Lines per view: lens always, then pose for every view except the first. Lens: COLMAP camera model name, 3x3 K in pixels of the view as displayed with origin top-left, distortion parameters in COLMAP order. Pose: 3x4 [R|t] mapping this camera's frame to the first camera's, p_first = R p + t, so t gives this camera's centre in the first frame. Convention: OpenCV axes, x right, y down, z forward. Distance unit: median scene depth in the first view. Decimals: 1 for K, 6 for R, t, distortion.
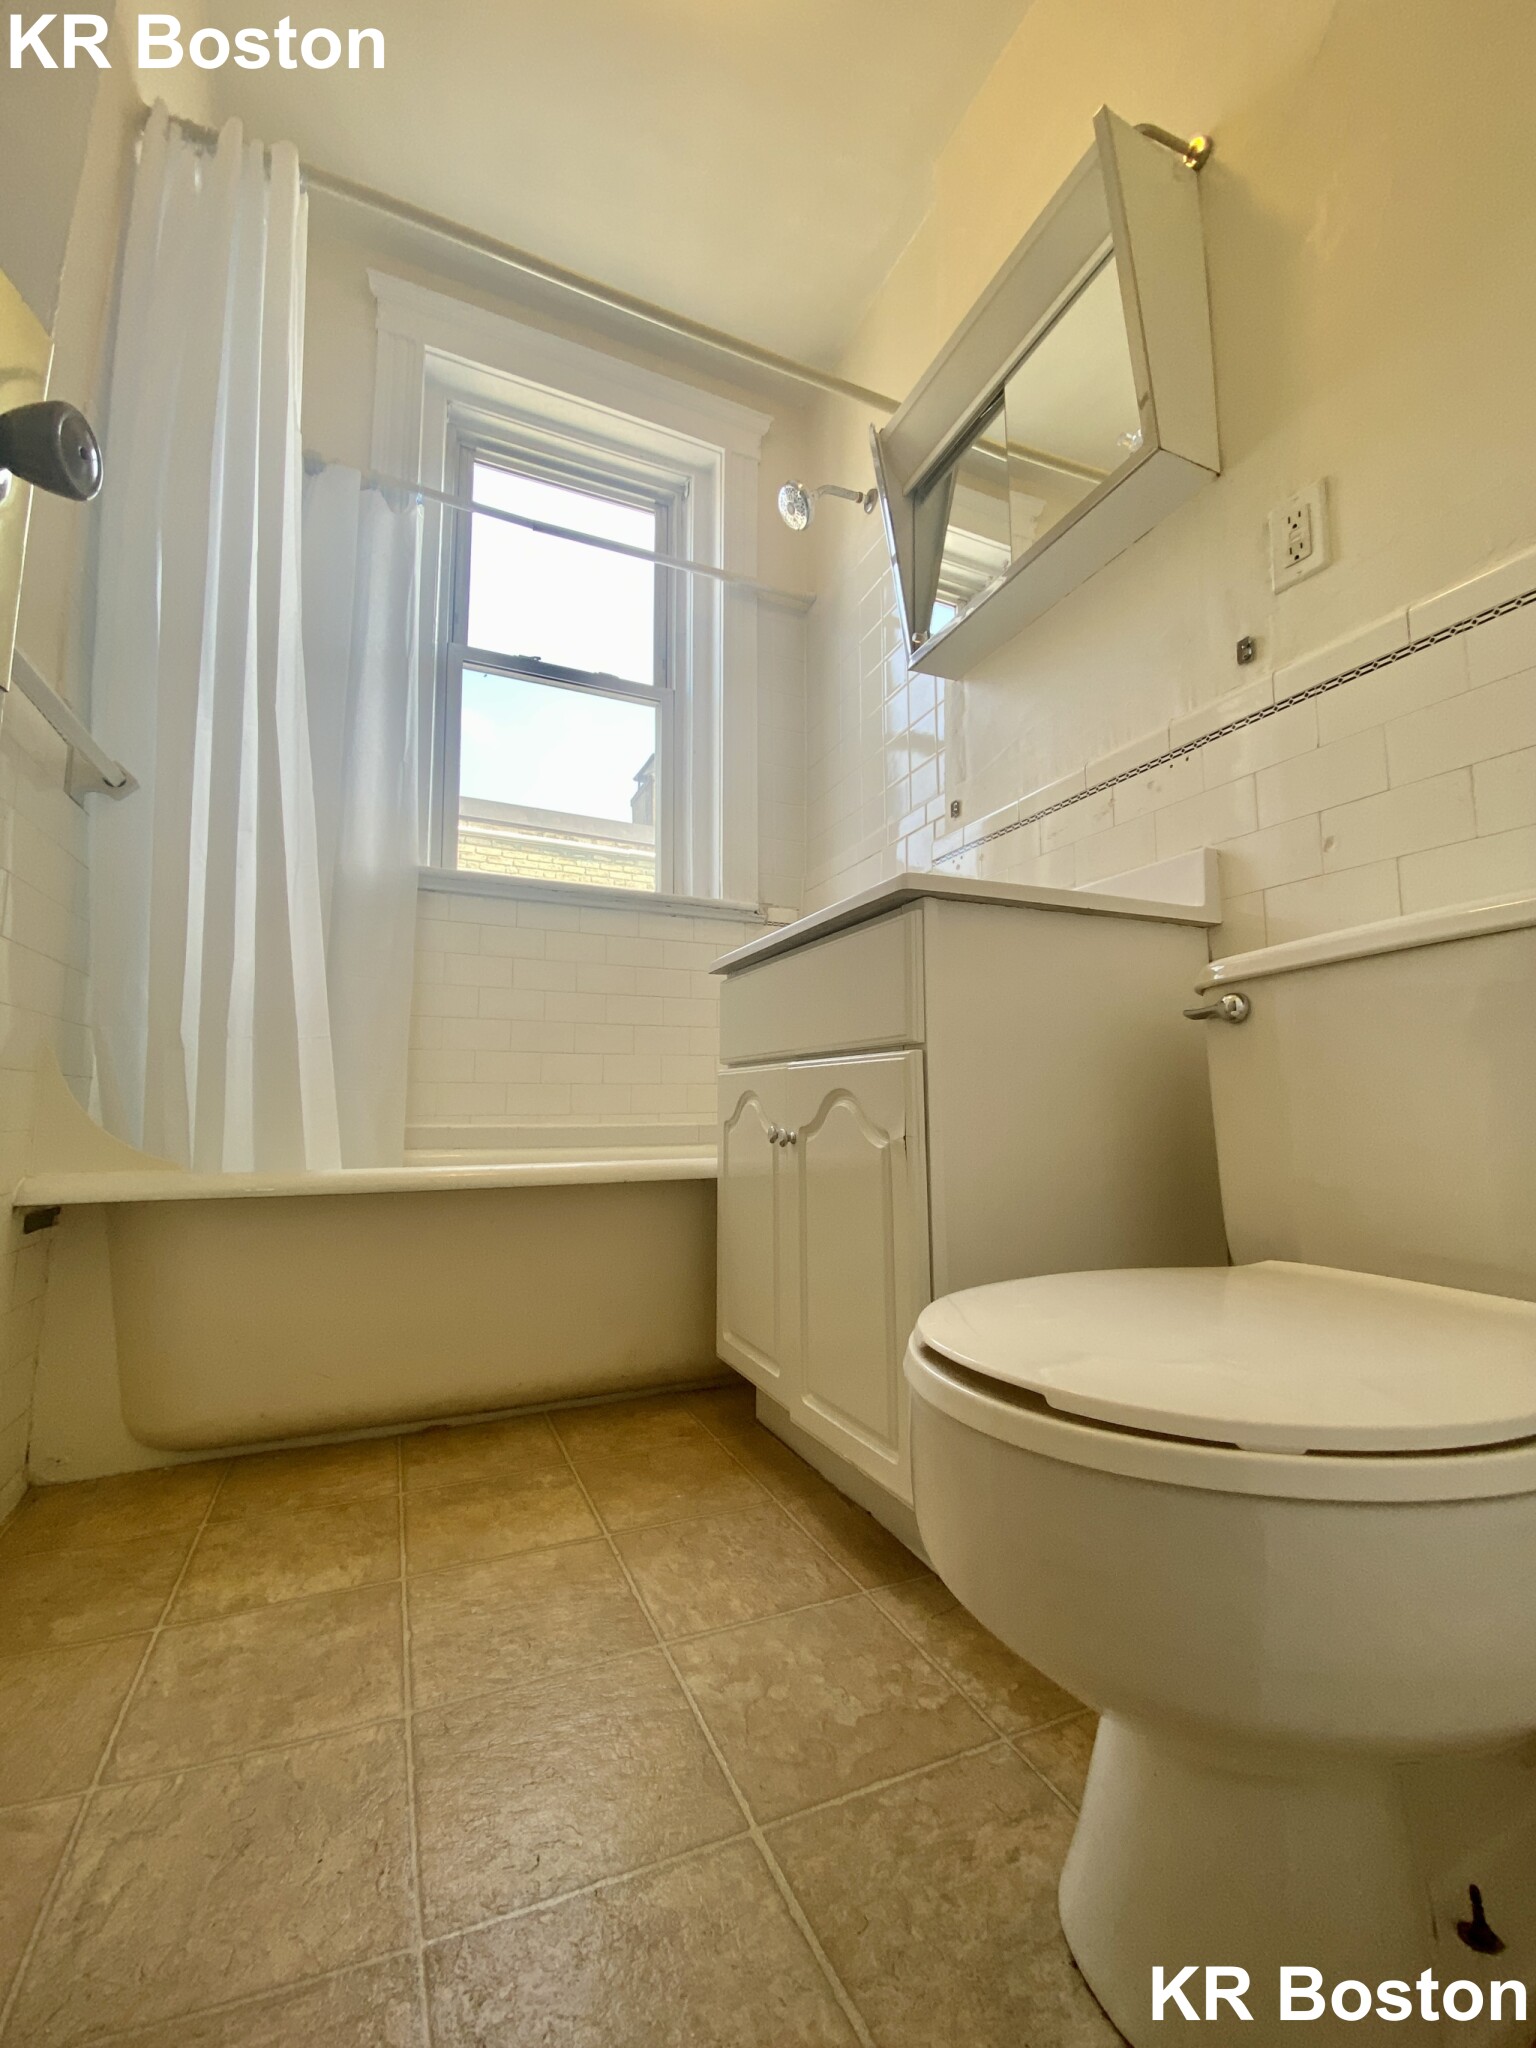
lens RADIAL K [[829.7, 0, 768.0], [0, 829.7, 1024.0], [0, 0, 1]] dist [0.010356, -0.015067]
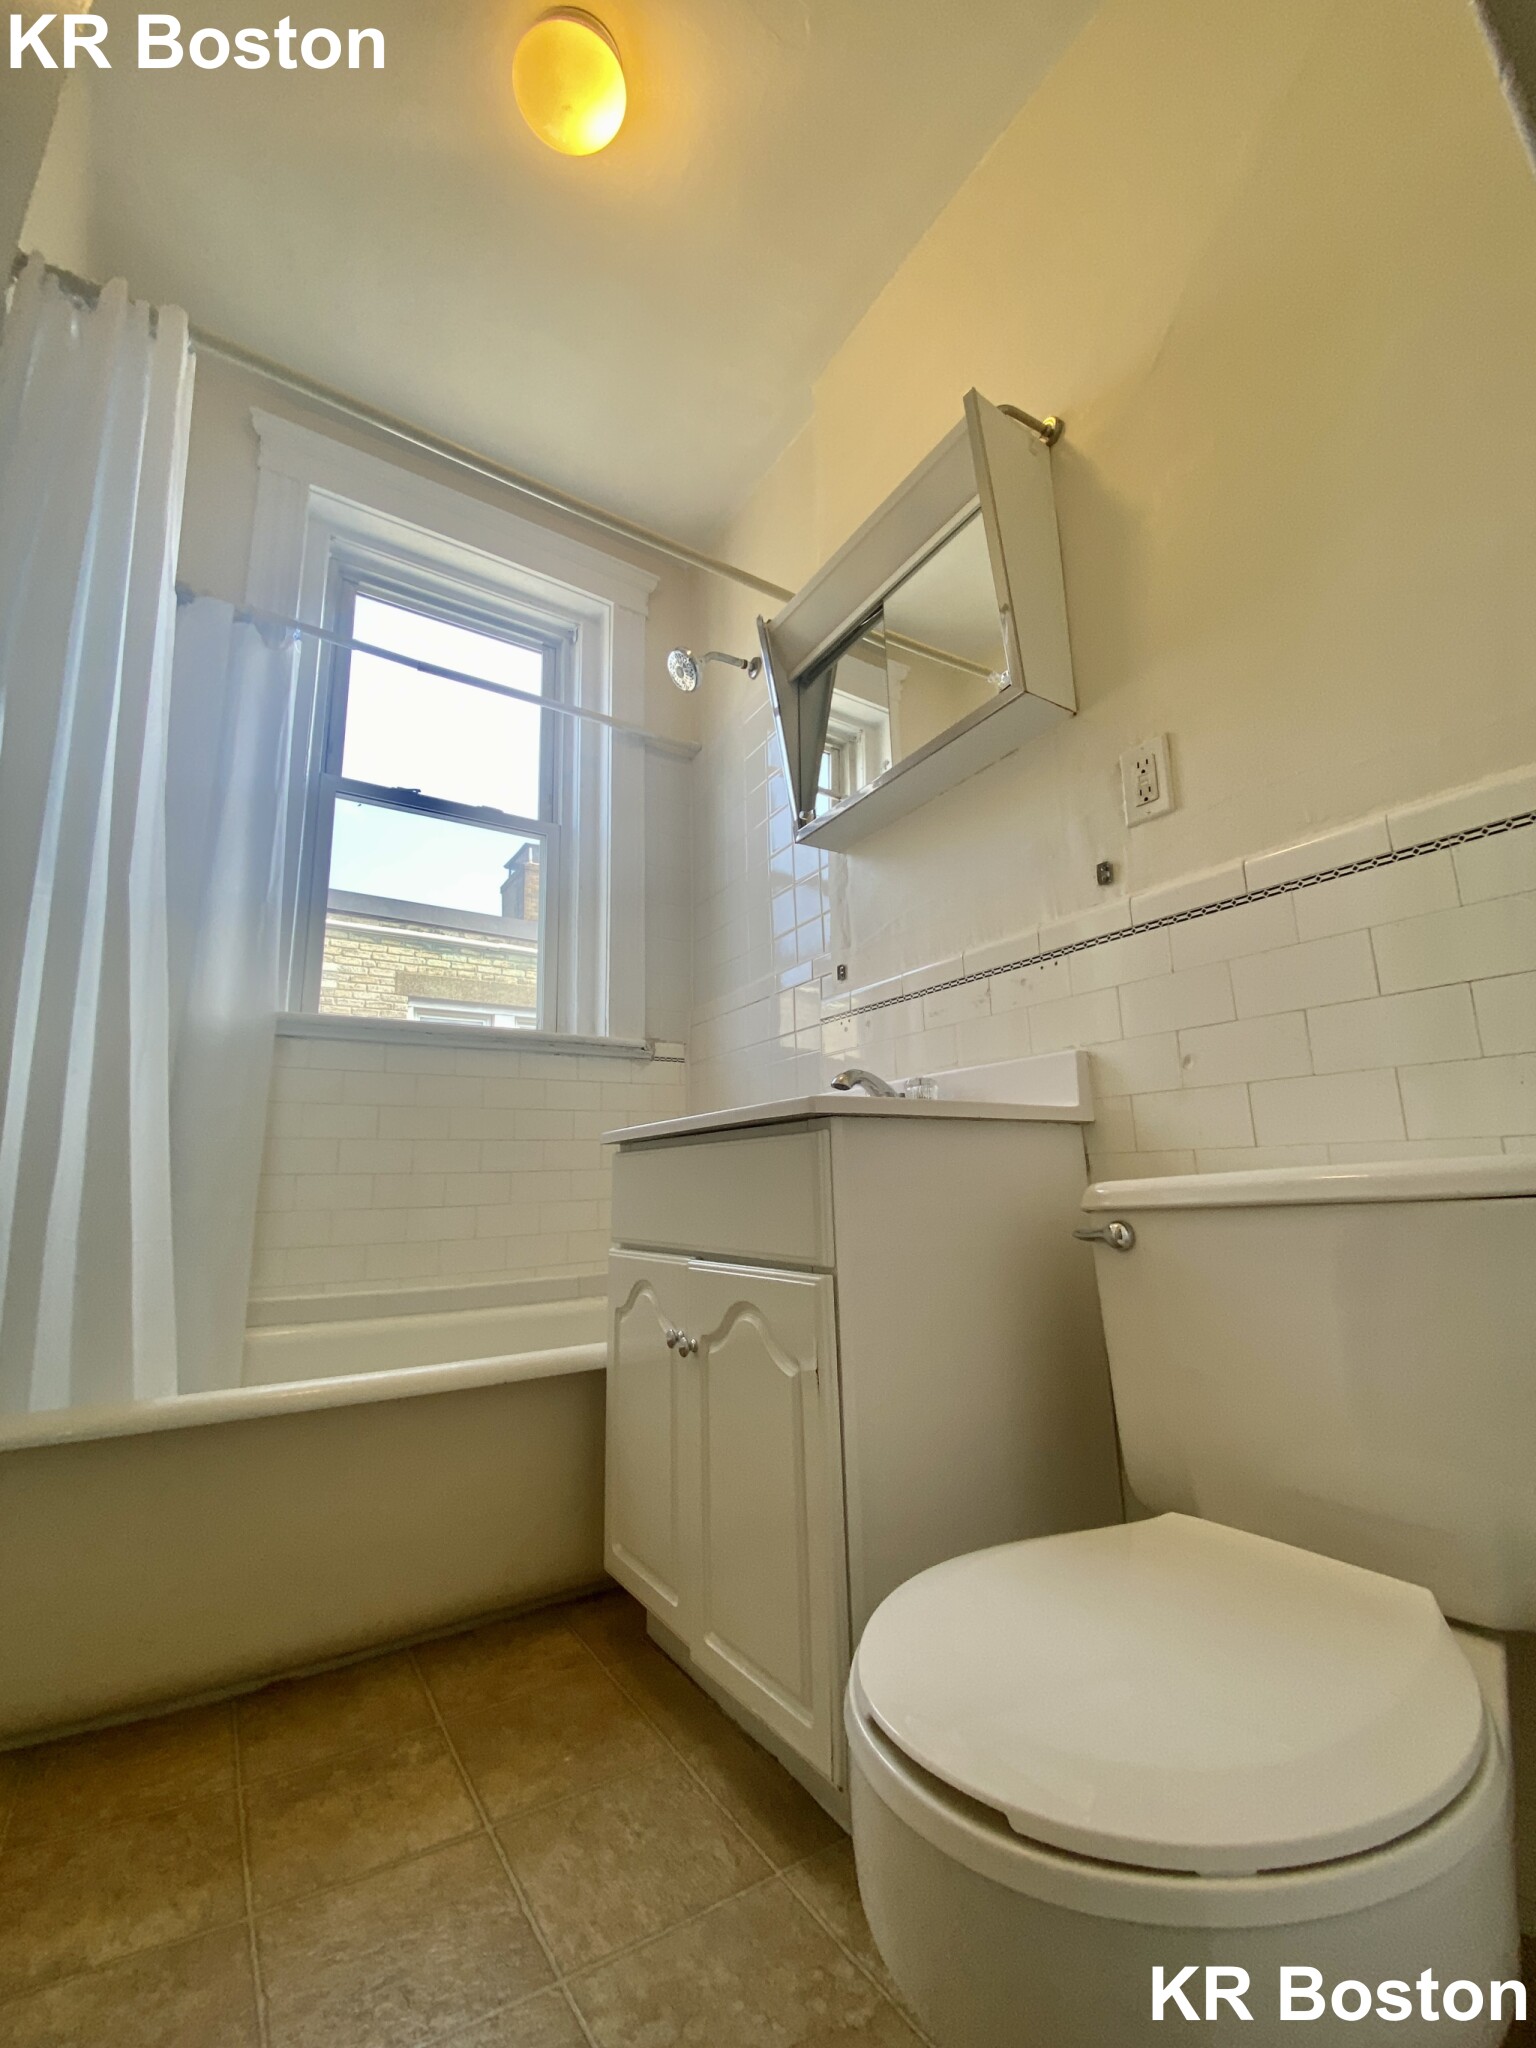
lens RADIAL K [[828.3, 0, 768.0], [0, 828.3, 1024.0], [0, 0, 1]] dist [0.010874, -0.015876]
pose [[0.987657, 0.009290, 0.156359, -0.034635], [0.005568, 0.995526, -0.094320, -0.128008], [-0.156536, 0.094027, 0.983186, 0.001694]]
